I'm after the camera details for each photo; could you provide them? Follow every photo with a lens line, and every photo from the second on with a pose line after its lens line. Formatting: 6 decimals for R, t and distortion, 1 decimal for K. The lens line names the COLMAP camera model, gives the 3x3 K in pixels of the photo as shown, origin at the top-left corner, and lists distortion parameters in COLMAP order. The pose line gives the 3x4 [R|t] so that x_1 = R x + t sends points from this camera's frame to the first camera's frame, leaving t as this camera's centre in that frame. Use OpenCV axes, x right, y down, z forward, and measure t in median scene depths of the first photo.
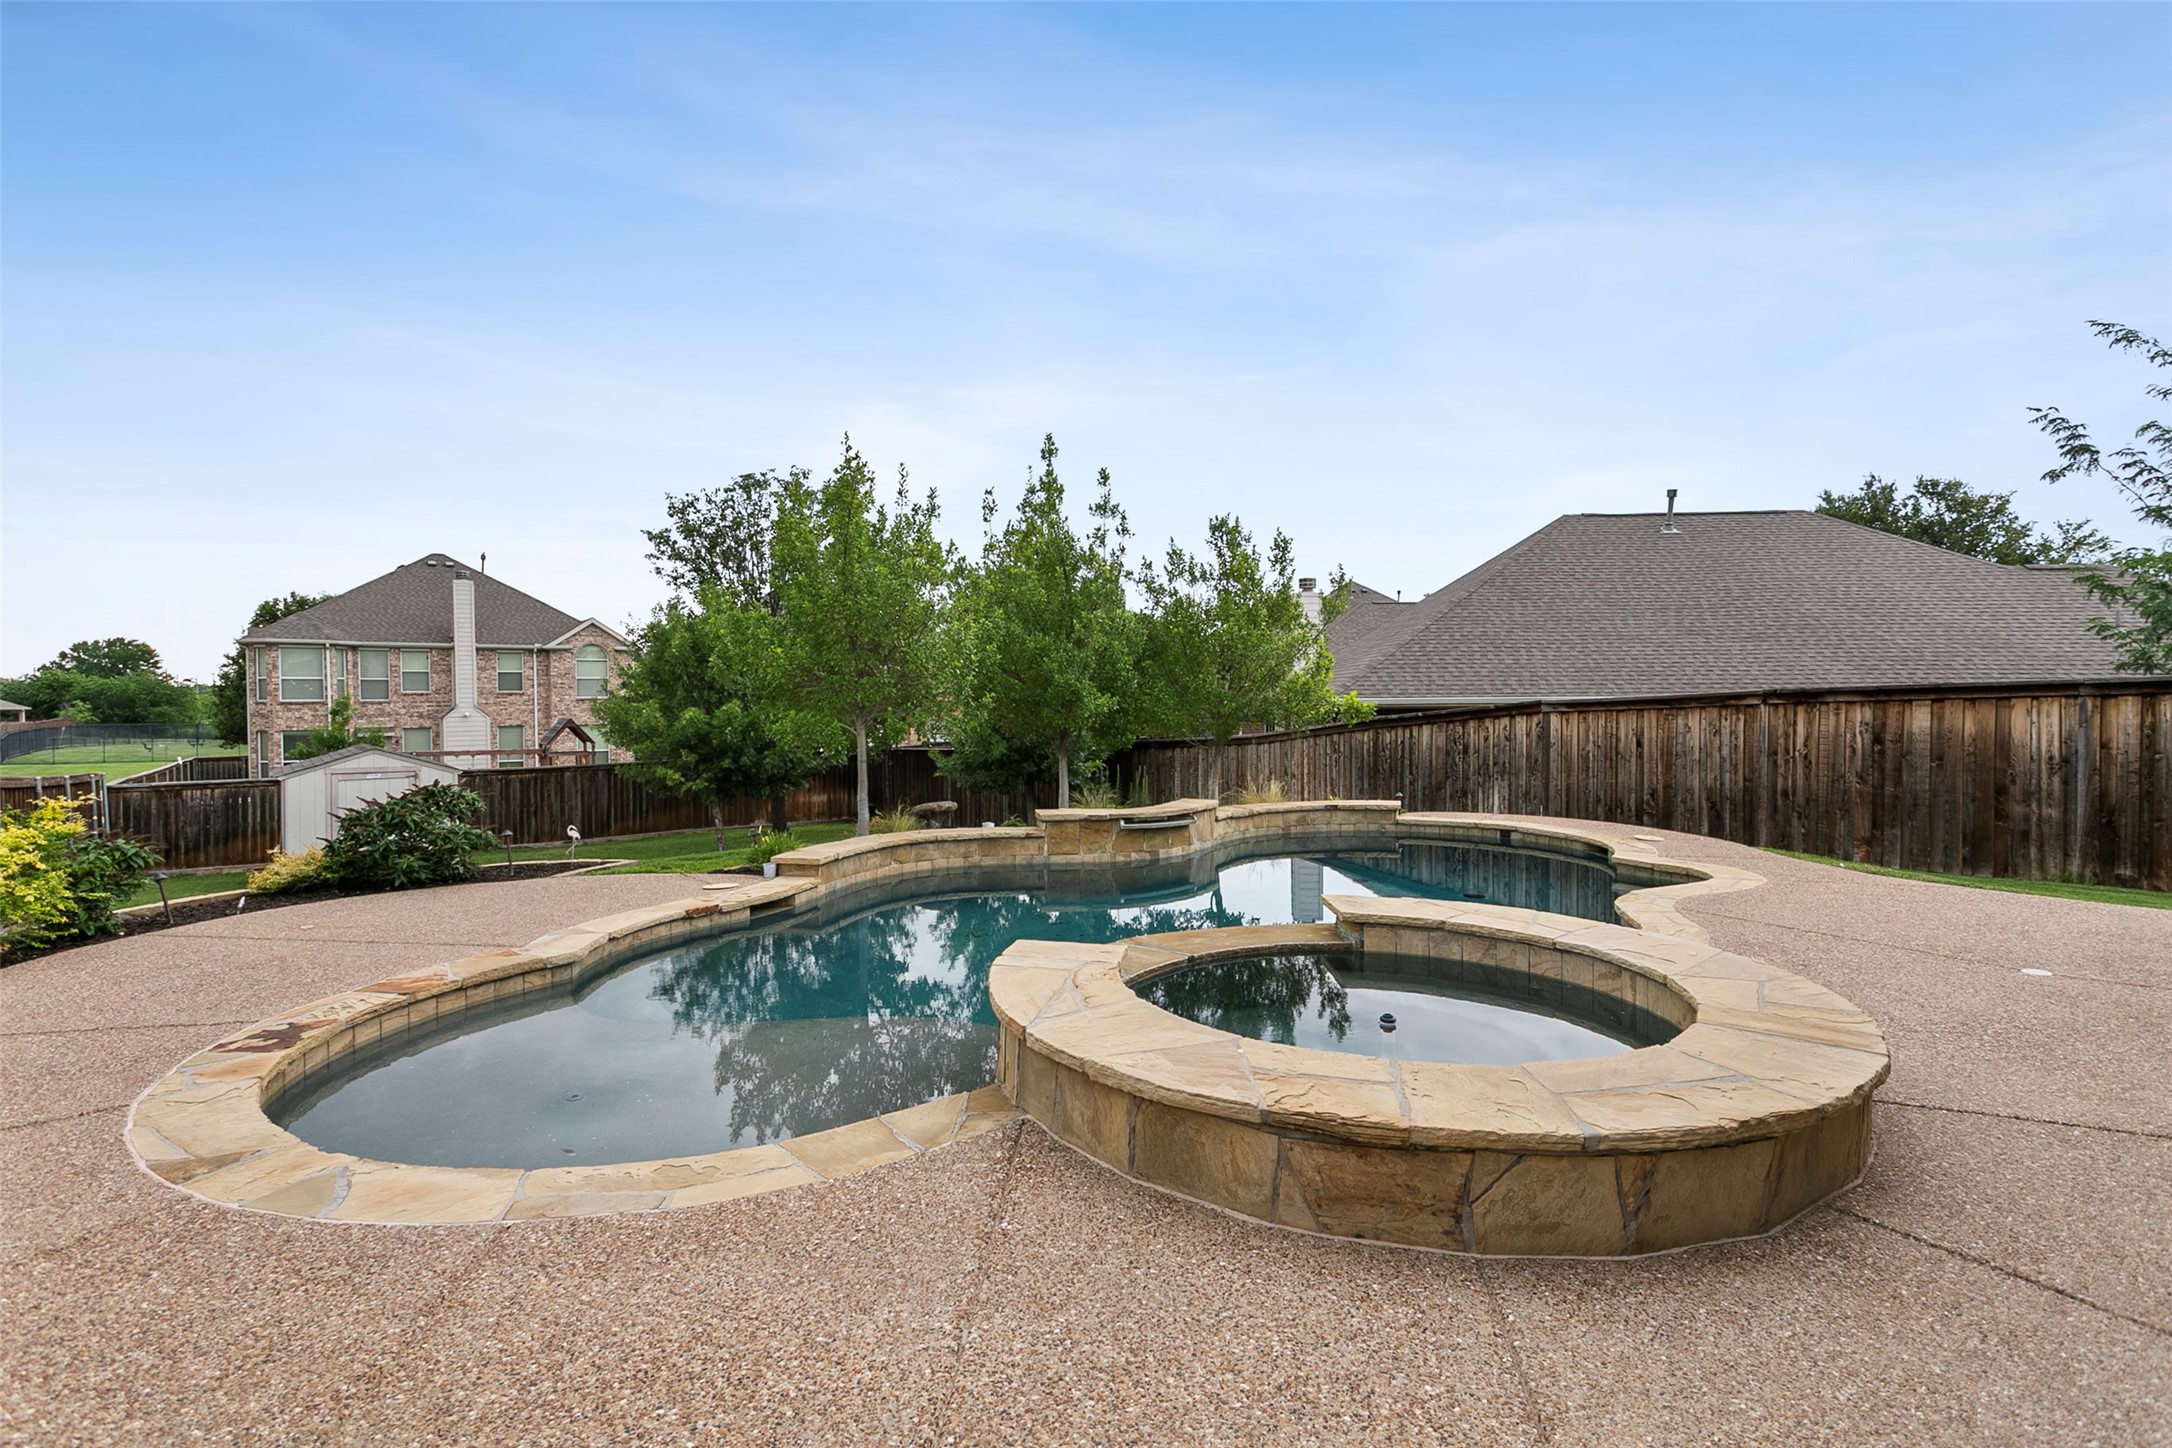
lens RADIAL K [[1053.4, 0, 1085.8], [0, 1053.4, 720.3], [0, 0, 1]] dist [0.002983, -0.001637]
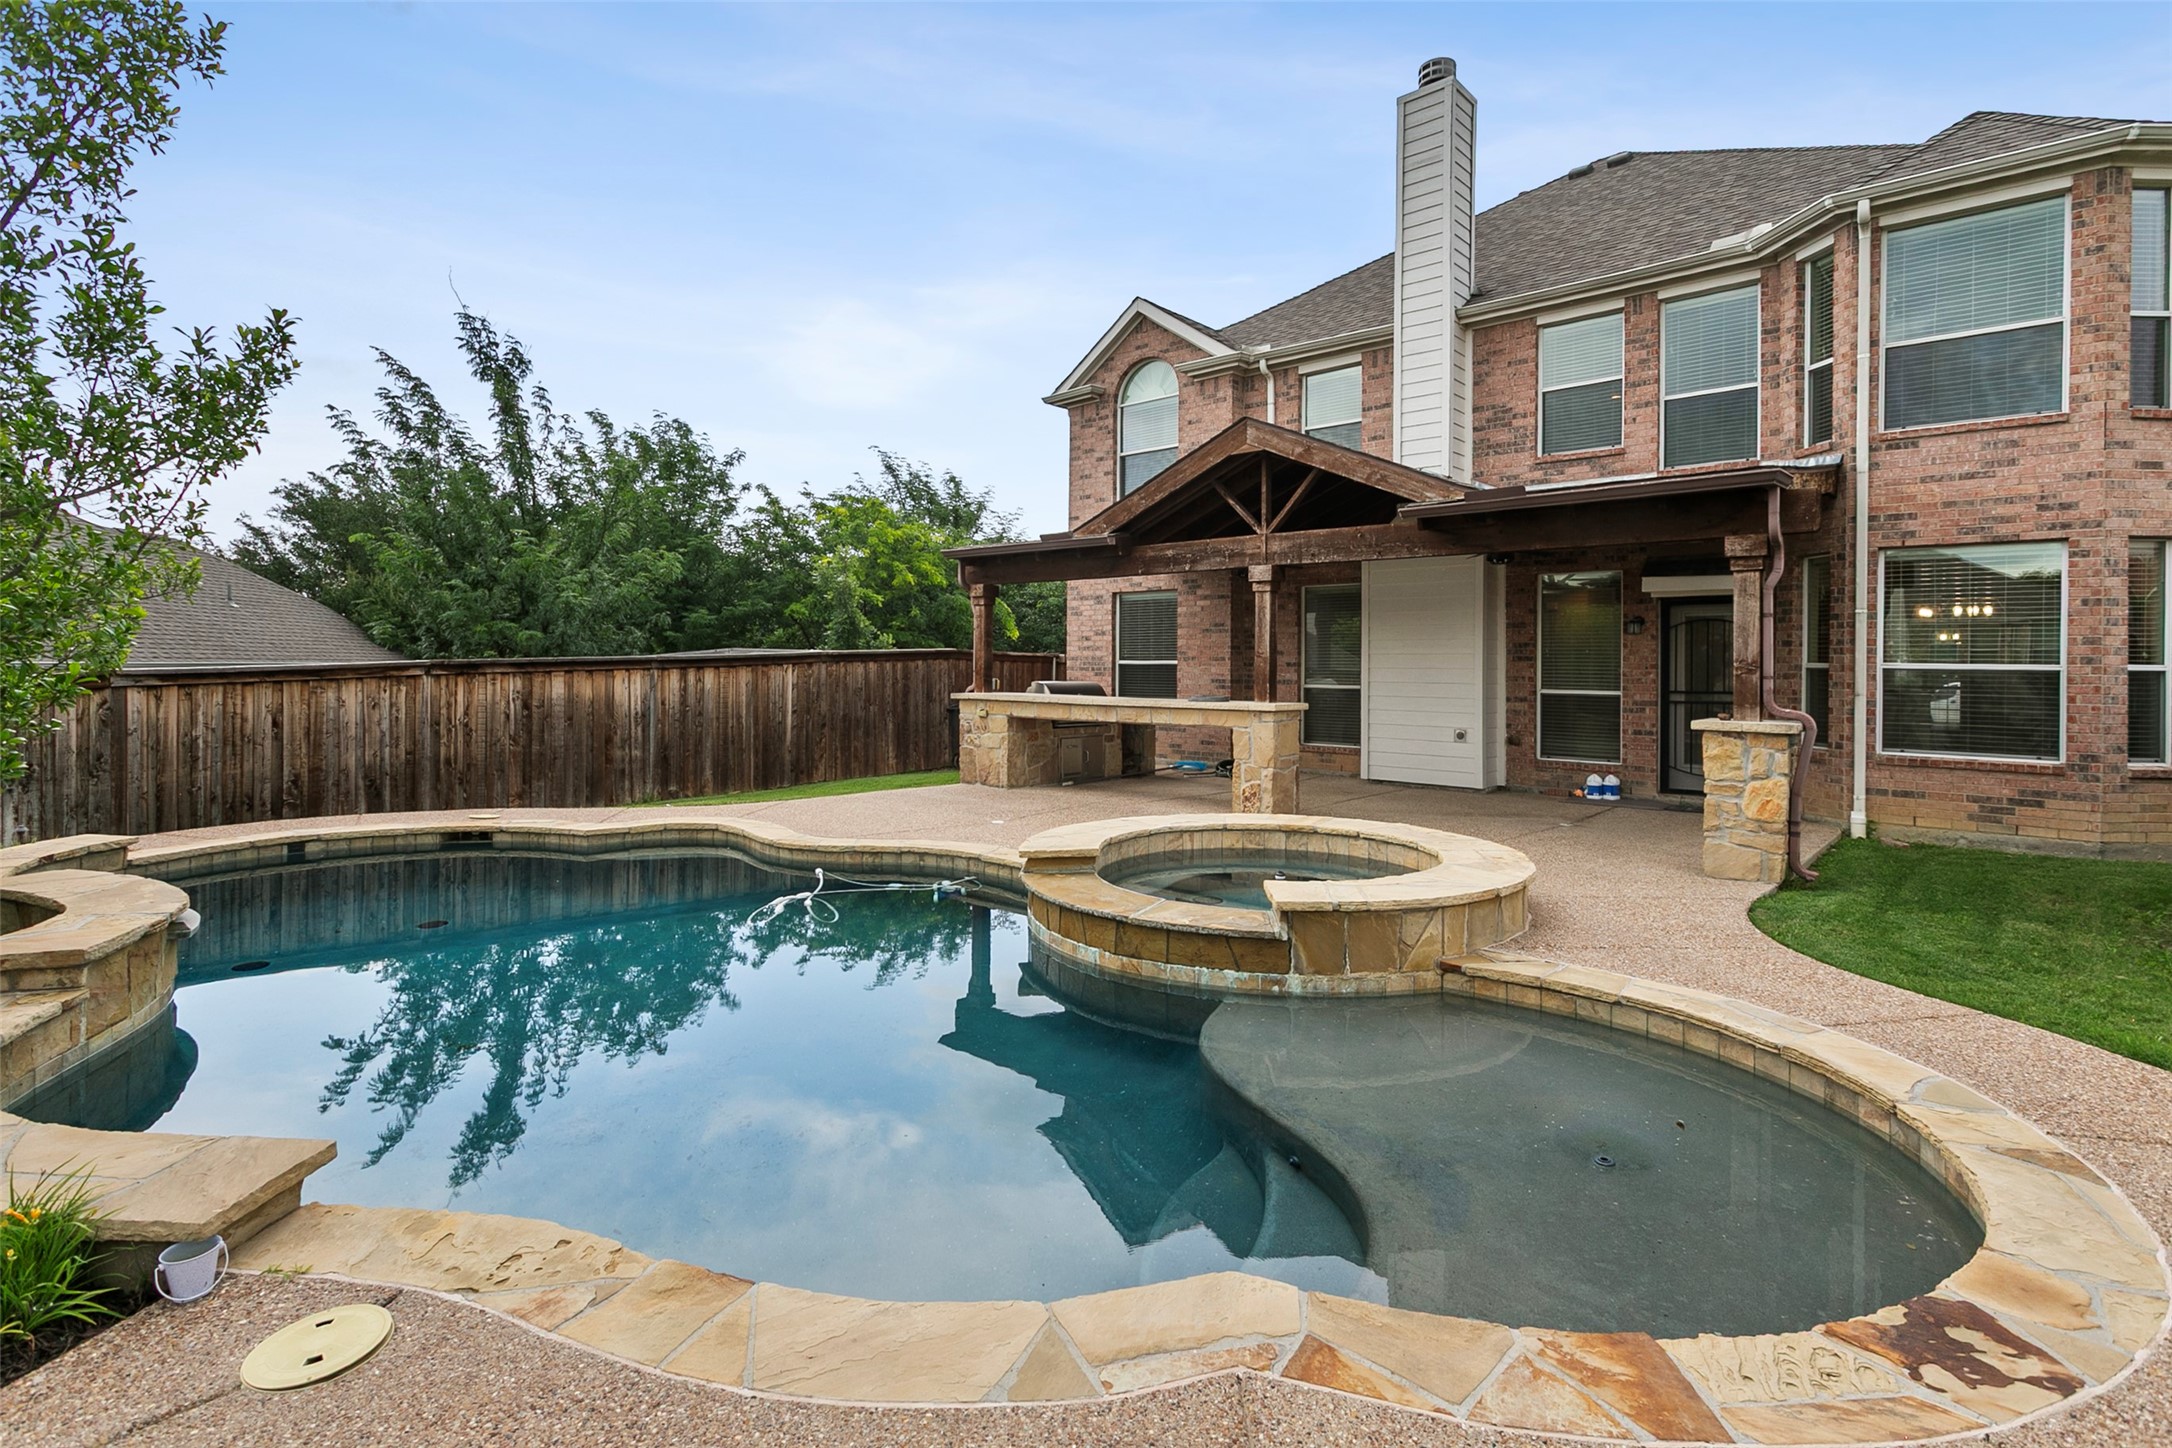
lens RADIAL K [[1053.4, 0, 1084.8], [0, 1053.4, 668.4], [0, 0, 1]] dist [0.002983, -0.001637]
pose [[-0.189029, -0.001269, 0.981971, -0.462496], [0.012857, 0.999910, 0.003767, -0.017597], [-0.981887, 0.013337, -0.188996, 0.583680]]
